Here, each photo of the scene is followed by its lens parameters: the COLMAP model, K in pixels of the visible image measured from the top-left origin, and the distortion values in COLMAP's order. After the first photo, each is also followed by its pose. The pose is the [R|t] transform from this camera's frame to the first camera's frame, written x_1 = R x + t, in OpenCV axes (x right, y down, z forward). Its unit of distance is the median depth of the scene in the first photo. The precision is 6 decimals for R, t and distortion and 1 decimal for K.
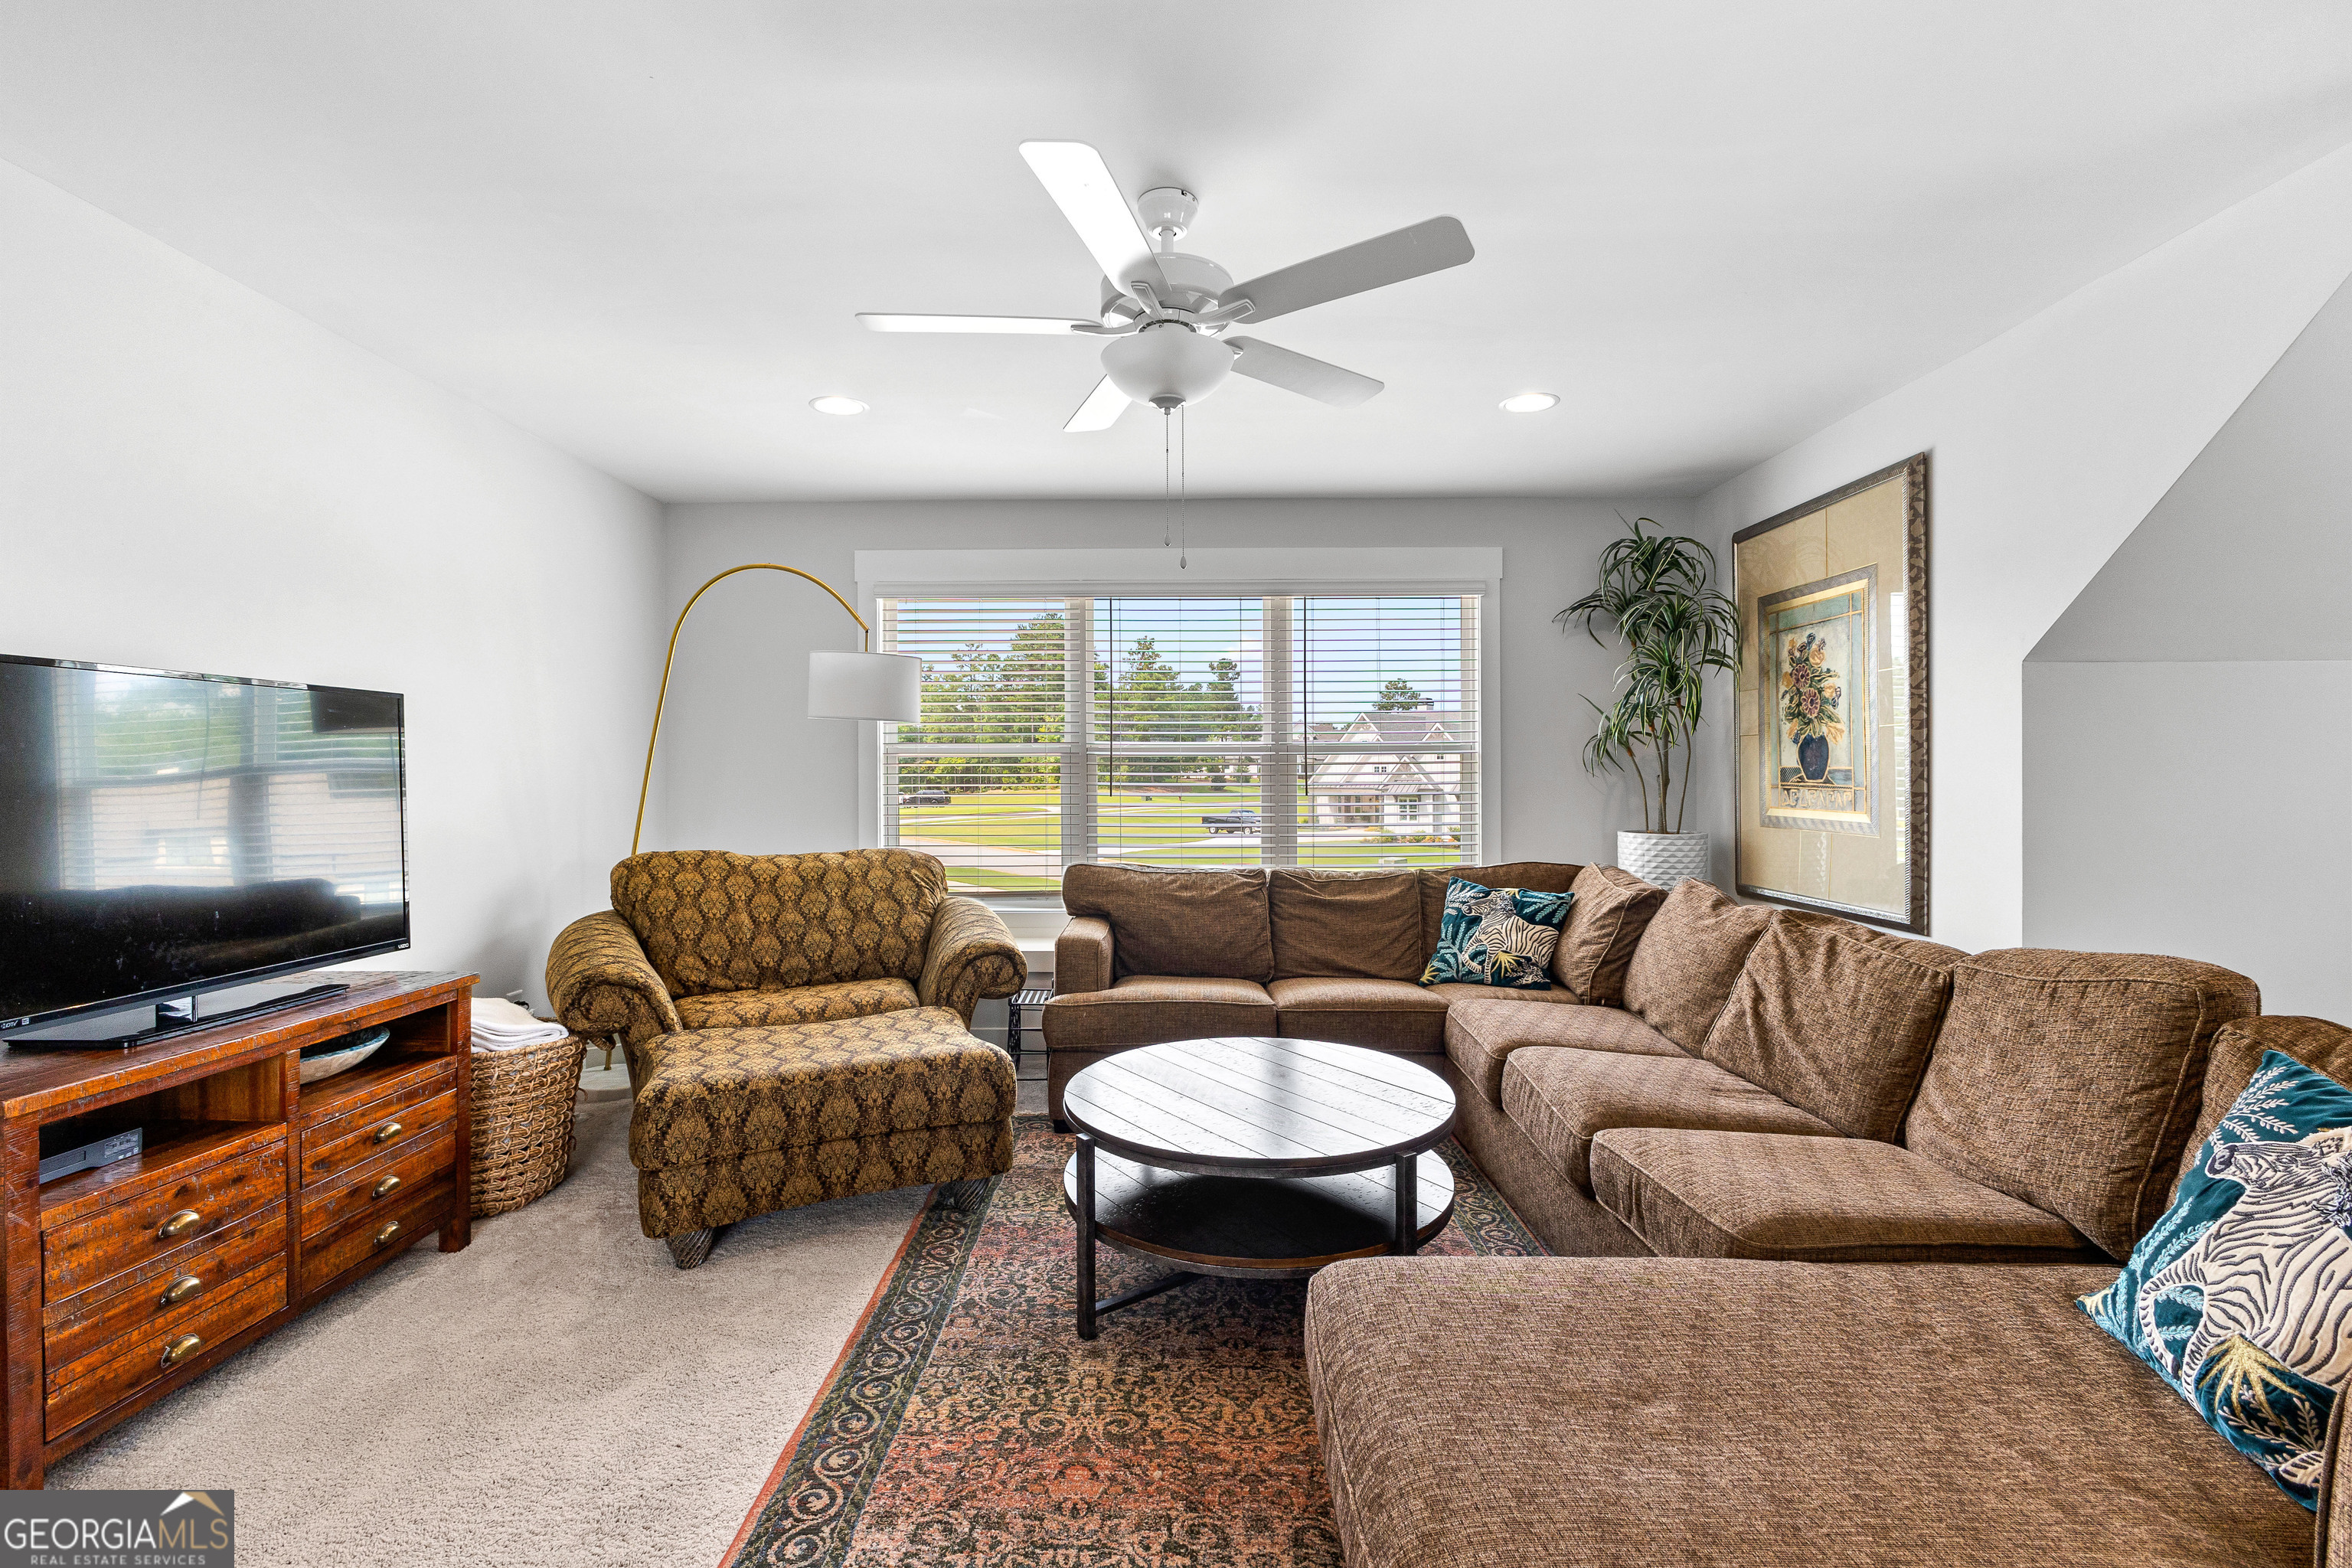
lens RADIAL K [[1044.8, 0, 1190.3], [0, 1044.8, 768.4], [0, 0, 1]] dist [-0.006732, -0.000642]
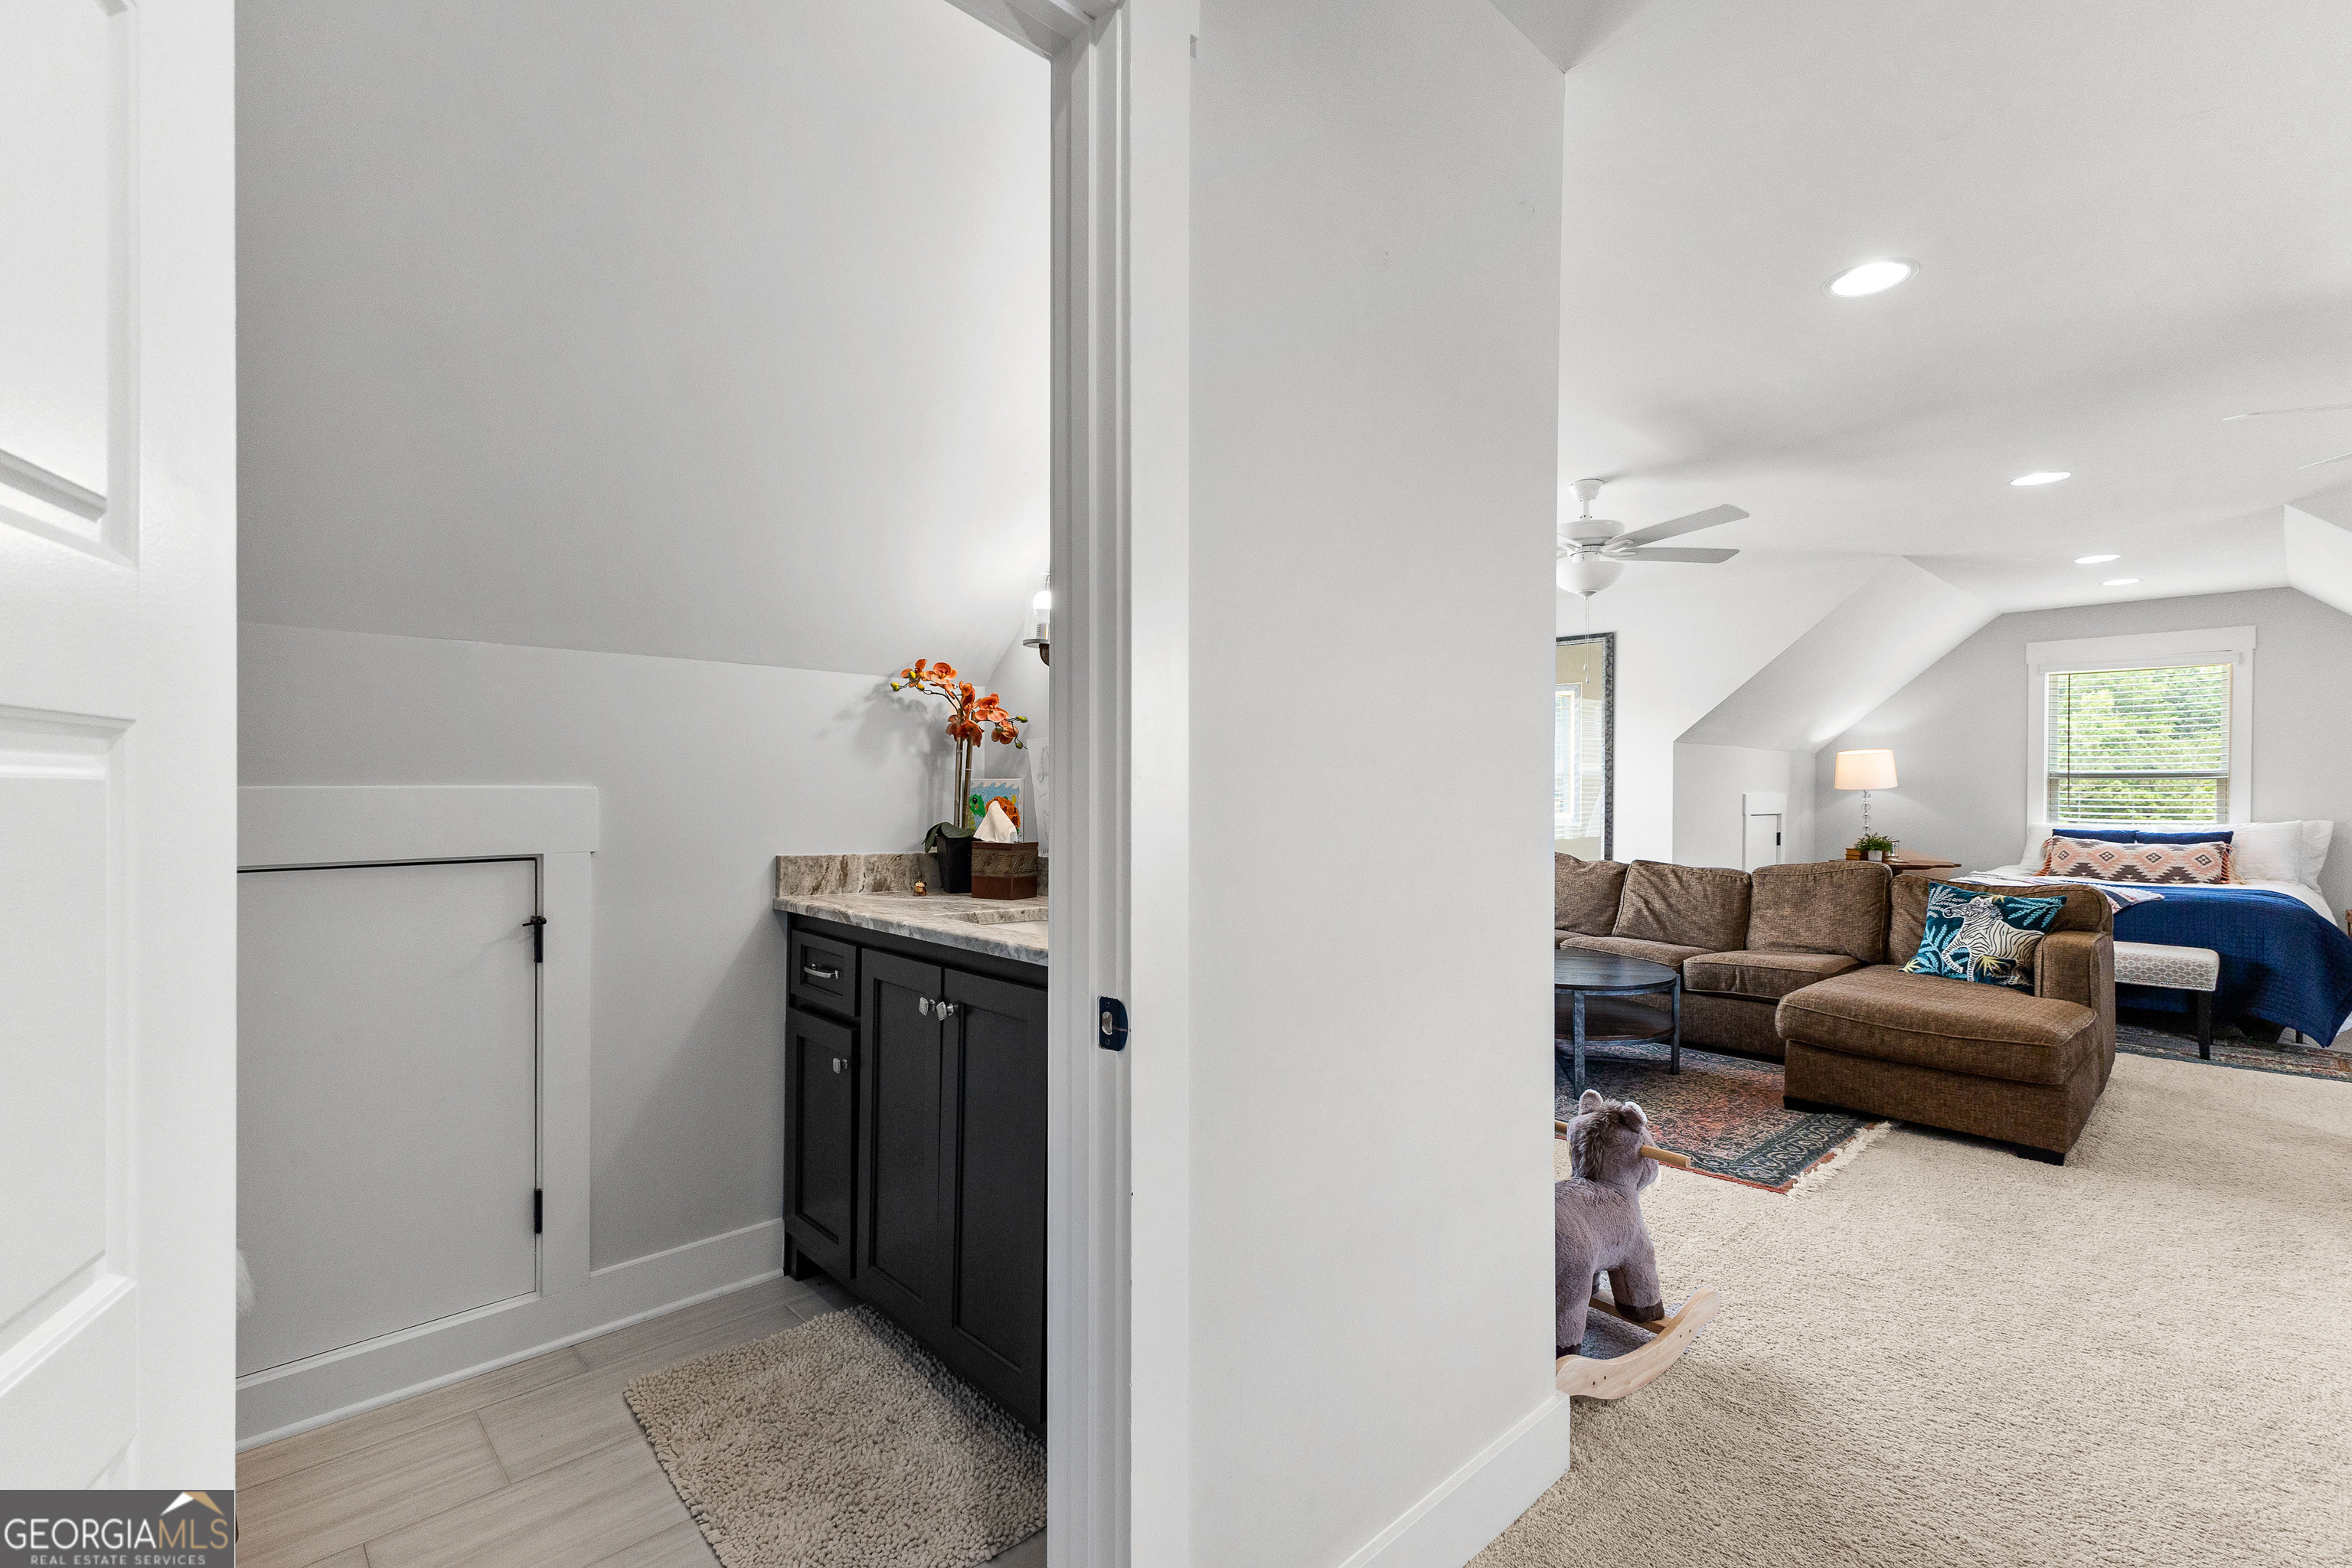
lens RADIAL K [[1045.1, 0, 1176.1], [0, 1045.1, 797.1], [0, 0, 1]] dist [0.001609, -0.000536]
pose [[0.729807, 0.001419, 0.683652, -1.598018], [-0.013099, 0.999843, 0.011908, -0.000281], [-0.683528, -0.017646, 0.729711, 0.129374]]
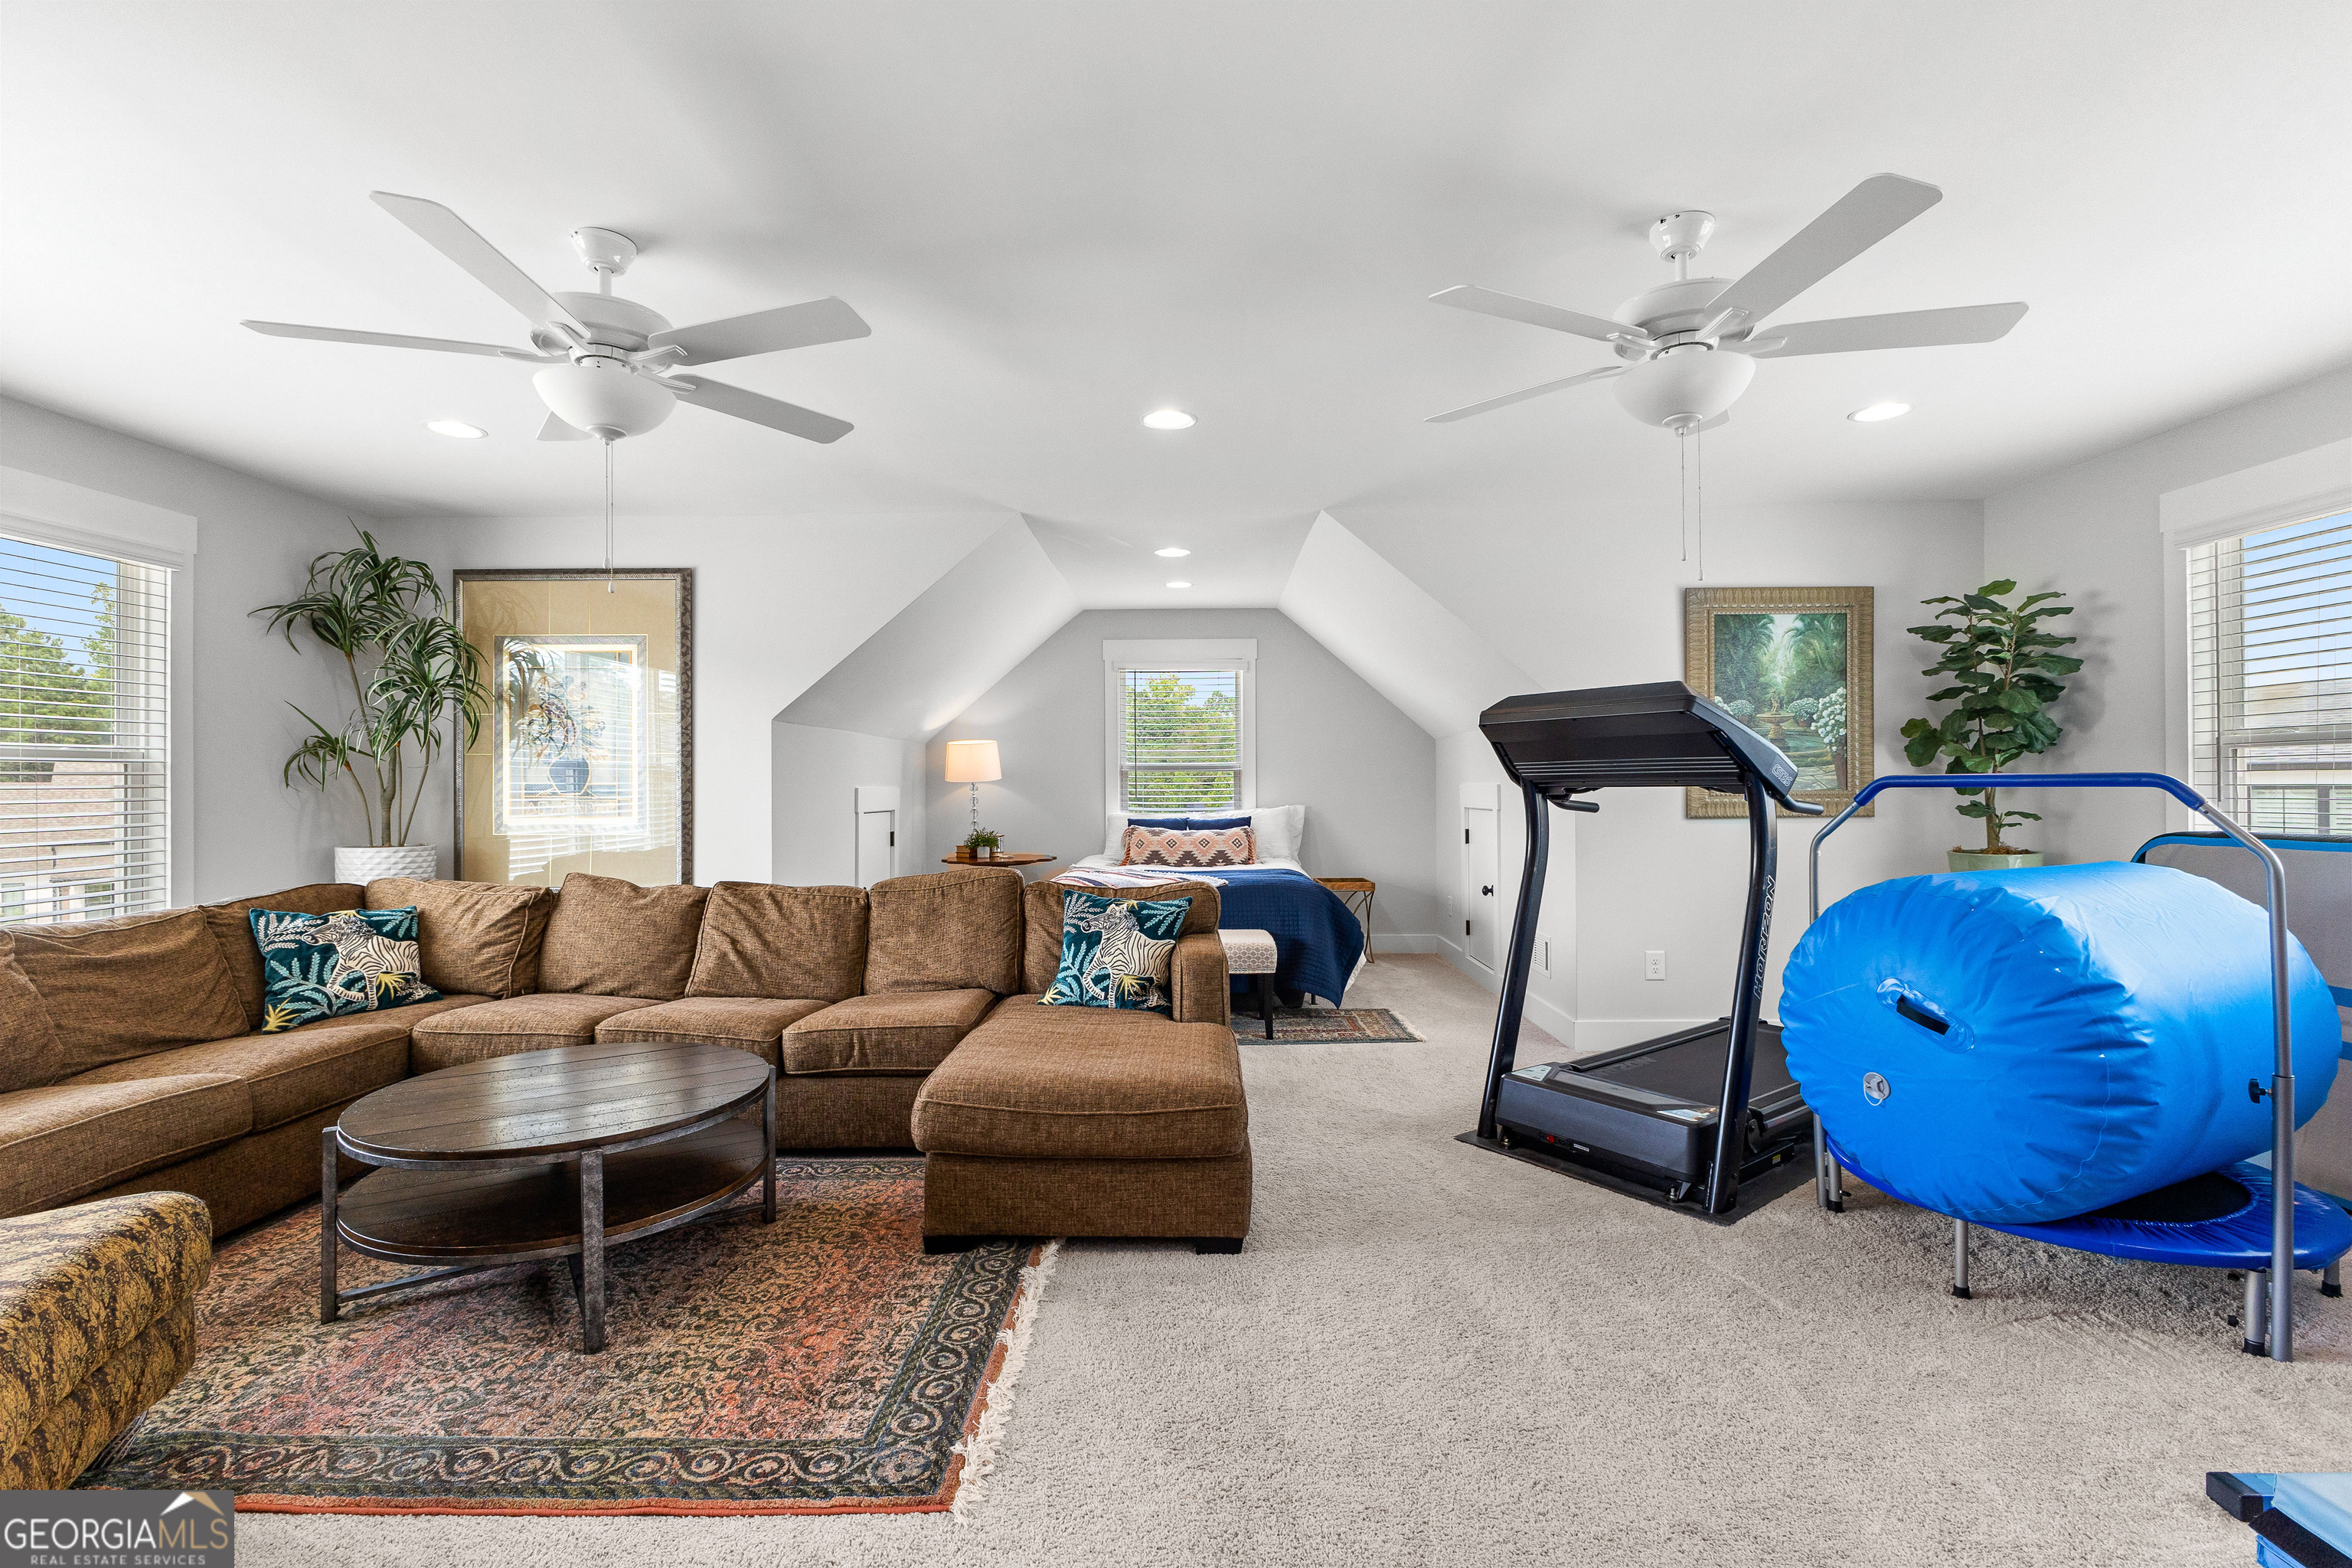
lens RADIAL K [[1044.8, 0, 1173.2], [0, 1044.8, 779.3], [0, 0, 1]] dist [-0.006732, -0.000642]
pose [[0.020297, 0.010058, 0.999743, -0.925564], [-0.003664, 0.999943, -0.009986, 0.005923], [-0.999787, -0.003461, 0.020333, 0.366064]]
